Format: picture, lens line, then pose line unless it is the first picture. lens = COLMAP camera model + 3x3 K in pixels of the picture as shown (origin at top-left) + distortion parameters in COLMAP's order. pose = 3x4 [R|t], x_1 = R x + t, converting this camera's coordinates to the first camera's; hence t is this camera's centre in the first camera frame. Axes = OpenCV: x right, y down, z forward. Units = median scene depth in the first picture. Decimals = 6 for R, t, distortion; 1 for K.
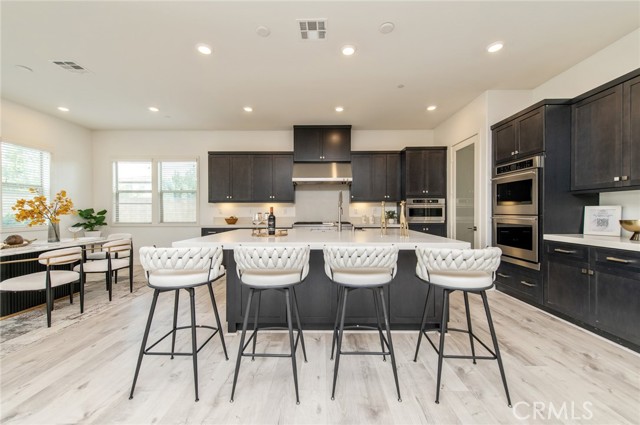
lens RADIAL K [[251.5, 0, 318.4], [0, 251.5, 211.3], [0, 0, 1]] dist [0.007605, -0.000602]
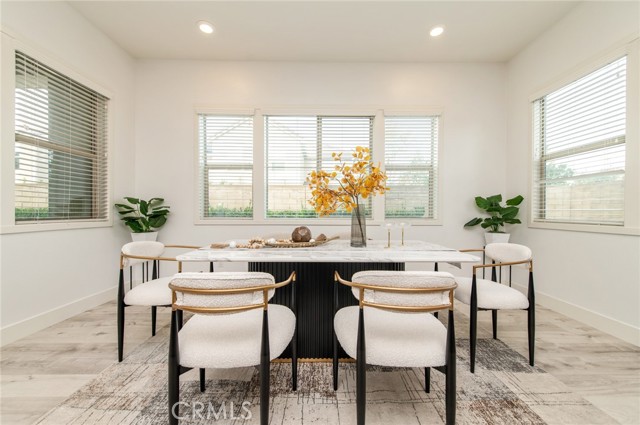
lens RADIAL K [[251.5, 0, 319.7], [0, 251.5, 211.1], [0, 0, 1]] dist [0.007605, -0.000602]
pose [[0.015139, 0.000767, -0.999885, -0.314330], [-0.005763, 0.999983, 0.000679, 0.030038], [0.999869, 0.005752, 0.015143, 0.574460]]
